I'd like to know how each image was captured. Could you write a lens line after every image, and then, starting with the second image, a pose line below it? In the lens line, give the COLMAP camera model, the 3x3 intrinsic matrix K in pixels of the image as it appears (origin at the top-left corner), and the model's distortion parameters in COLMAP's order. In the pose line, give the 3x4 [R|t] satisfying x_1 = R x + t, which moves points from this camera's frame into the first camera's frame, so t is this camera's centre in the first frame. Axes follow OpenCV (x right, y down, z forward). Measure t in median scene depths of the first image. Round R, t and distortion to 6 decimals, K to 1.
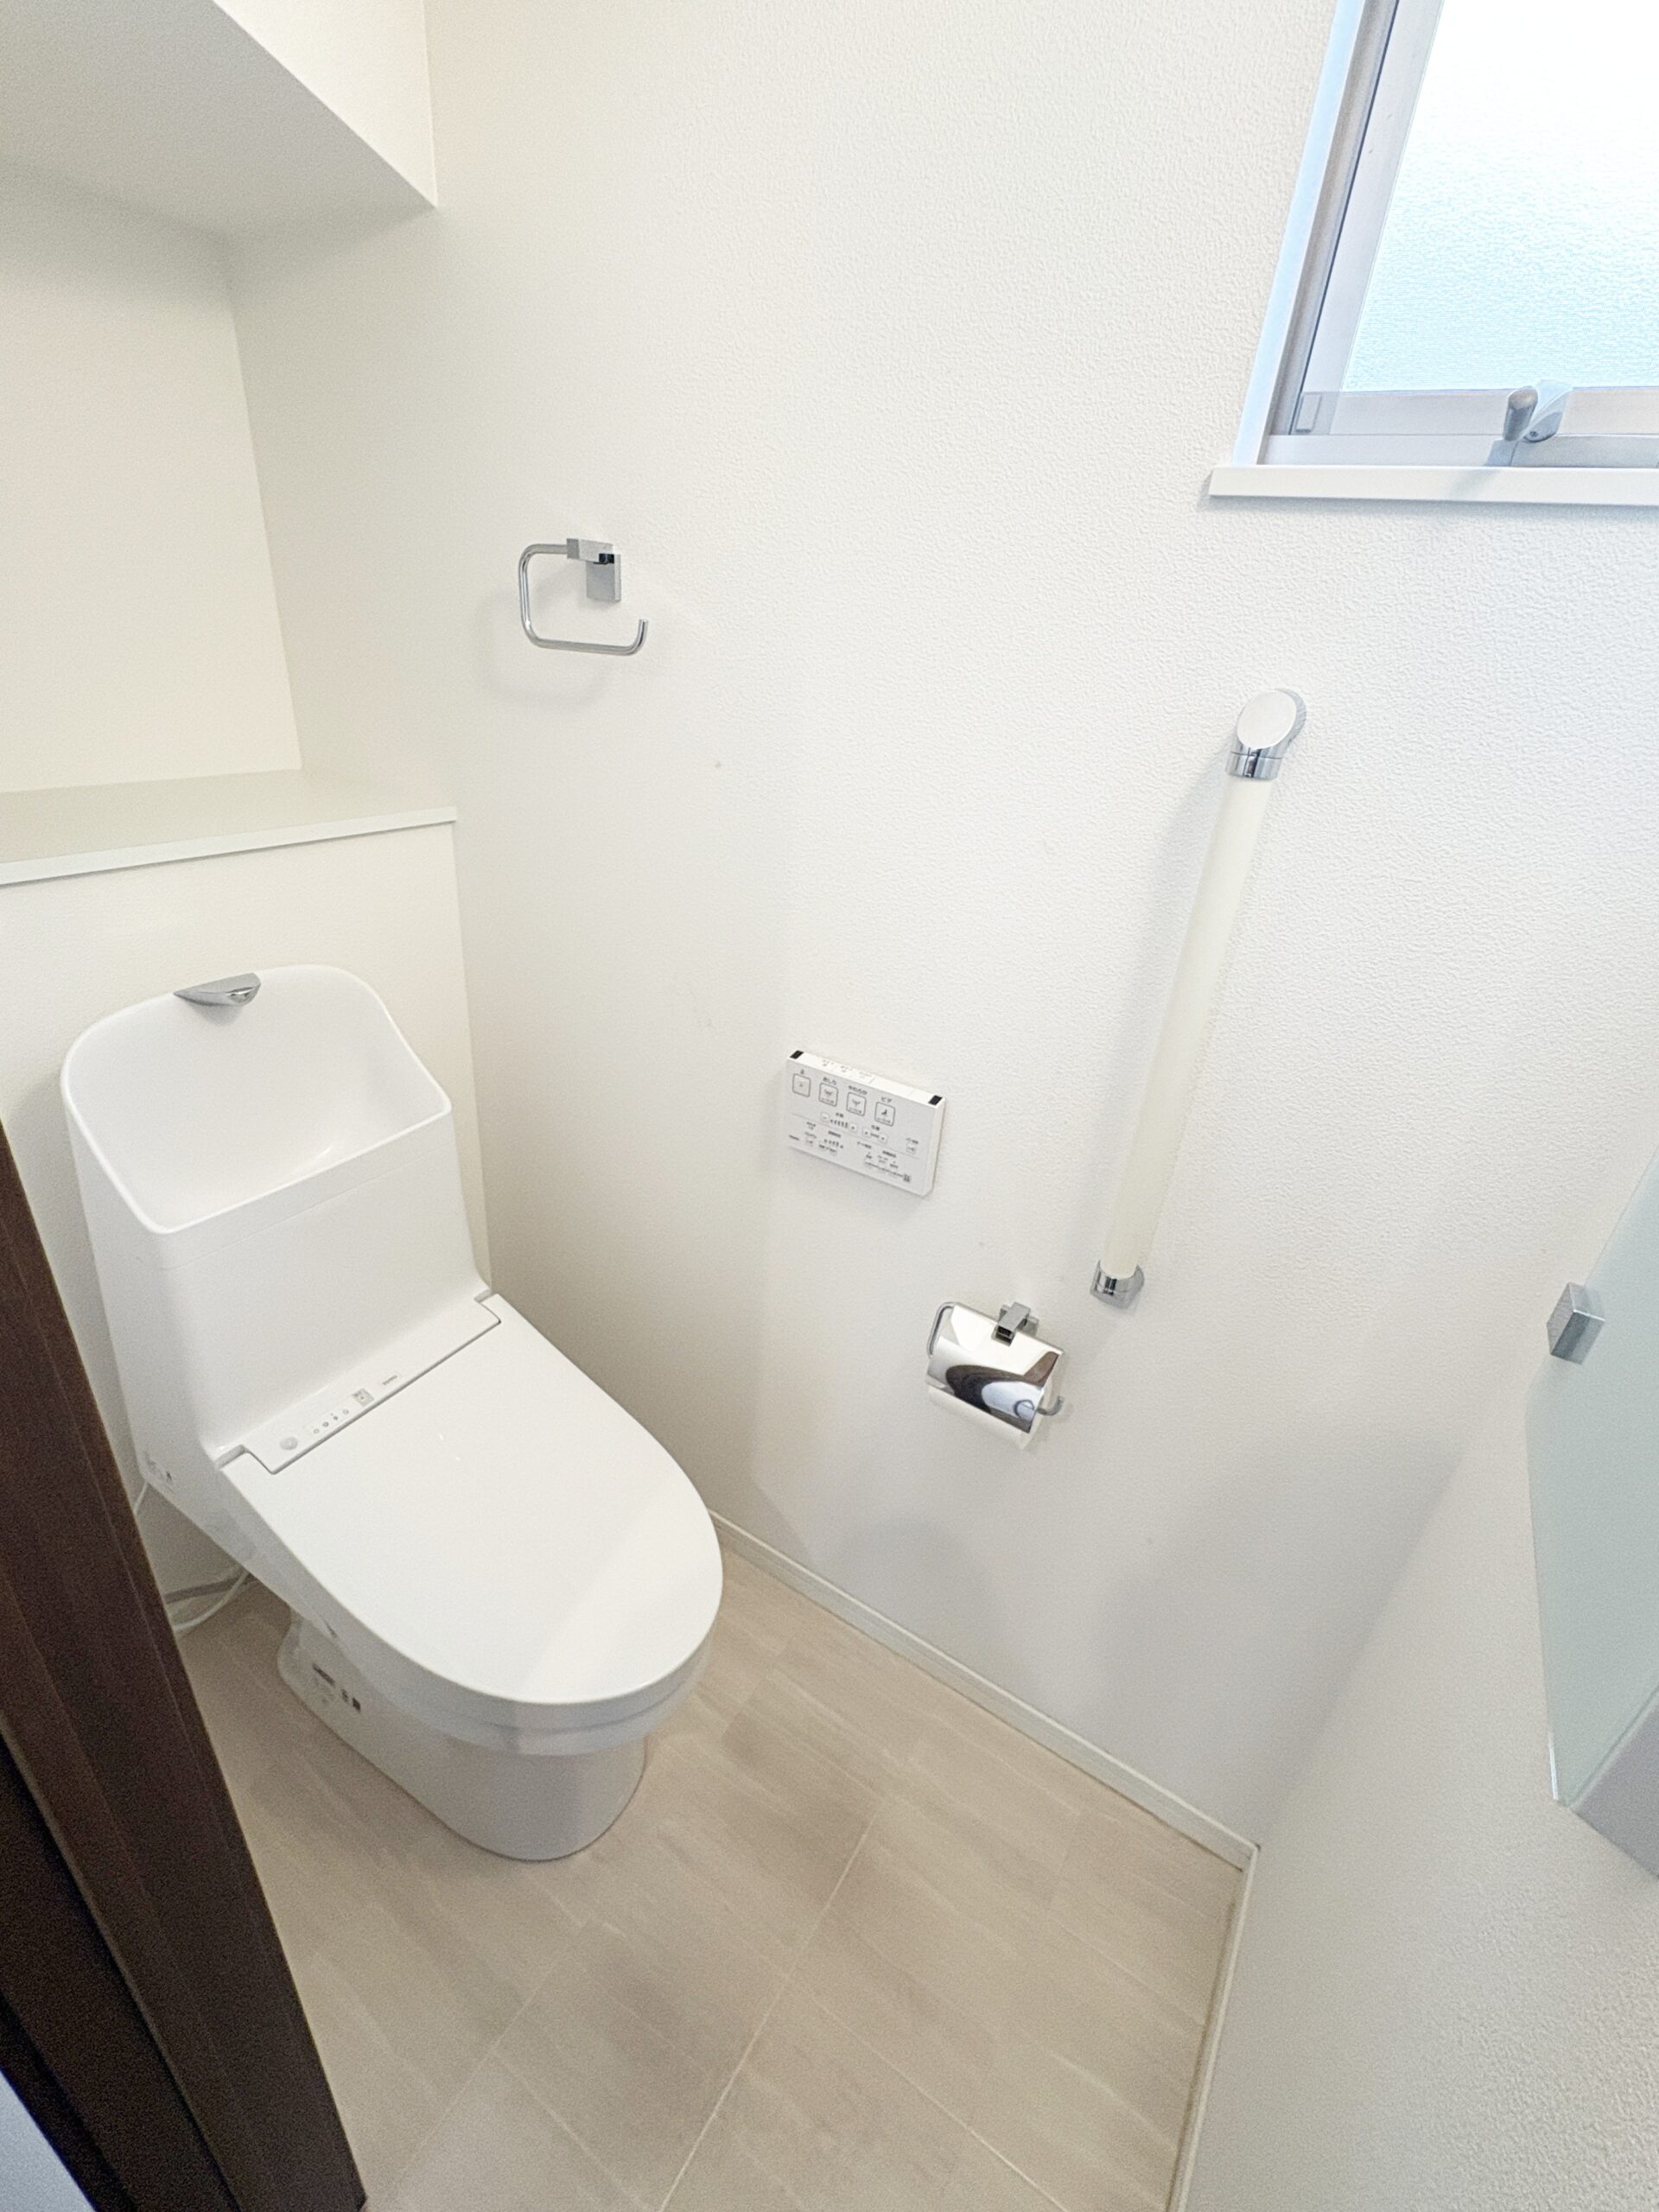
lens RADIAL K [[984.1, 0, 826.3], [0, 984.1, 1109.1], [0, 0, 1]] dist [0.003385, 0.000105]
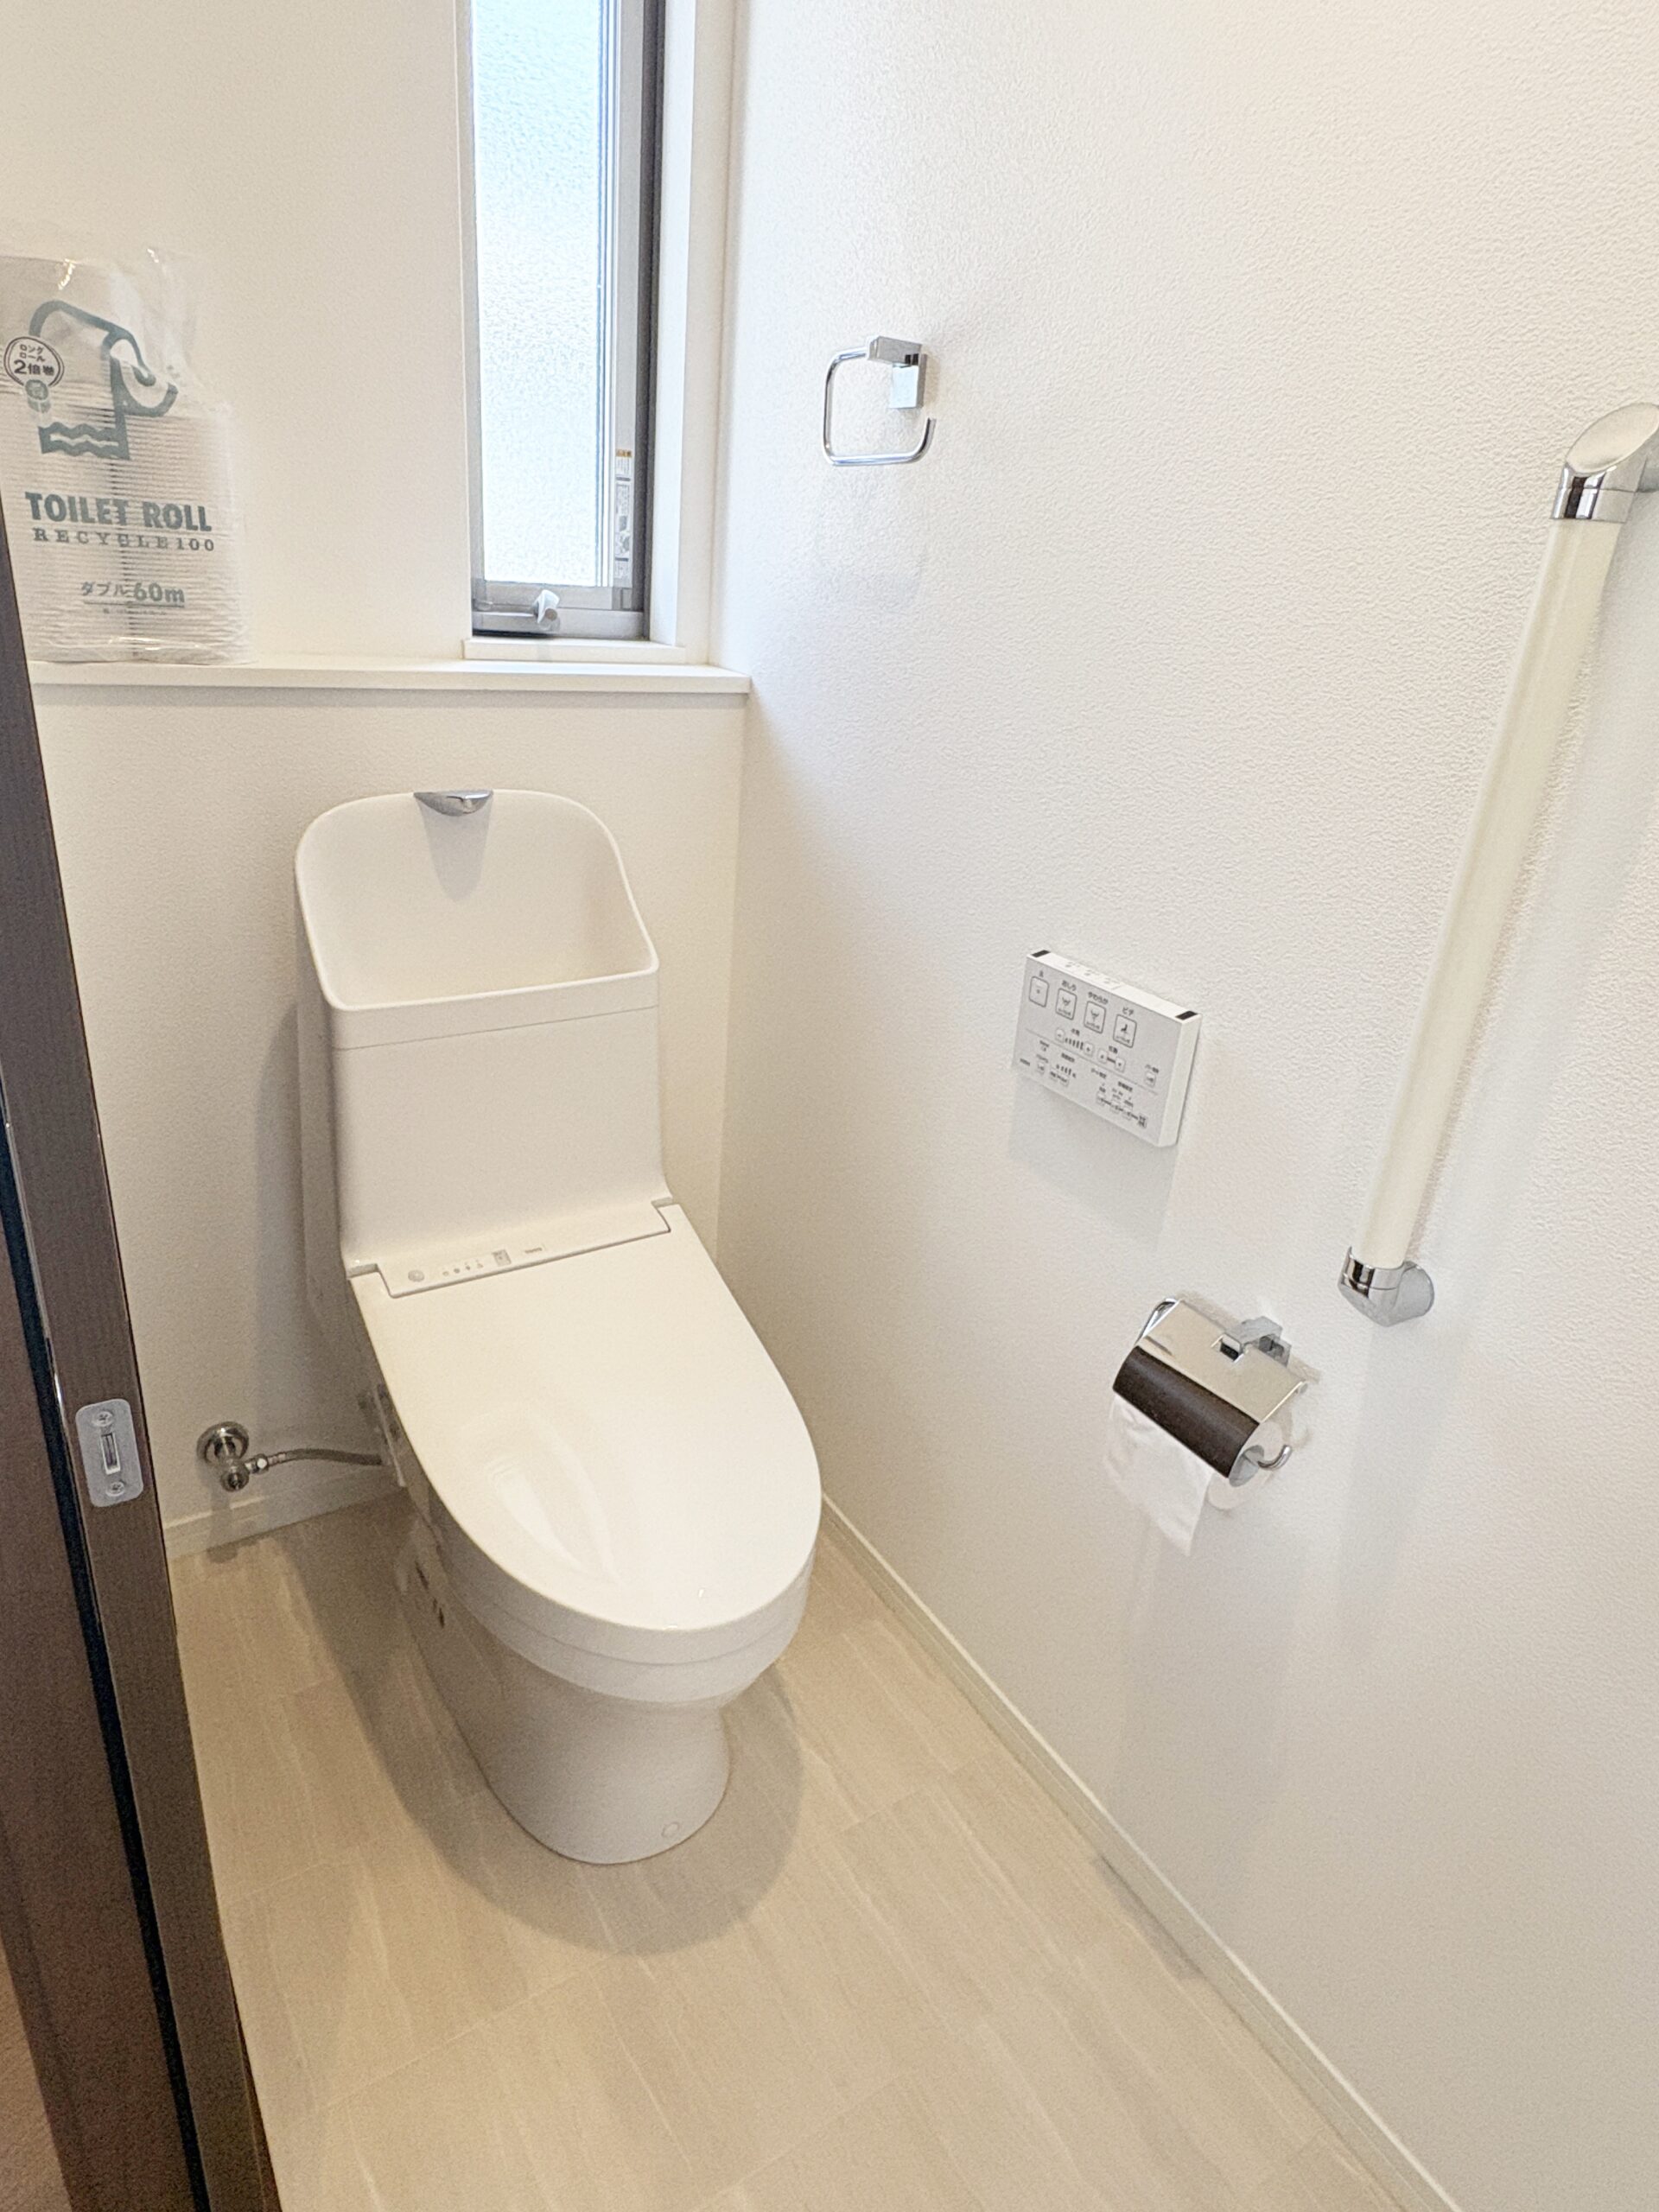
lens RADIAL K [[1290.2, 0, 833.5], [0, 1290.2, 1105.0], [0, 0, 1]] dist [-0.004183, 0.003953]
pose [[0.904213, 0.160813, -0.395648, 0.255094], [-0.199054, 0.978313, -0.057279, 0.160381], [0.377856, 0.130548, 0.916614, 0.003500]]
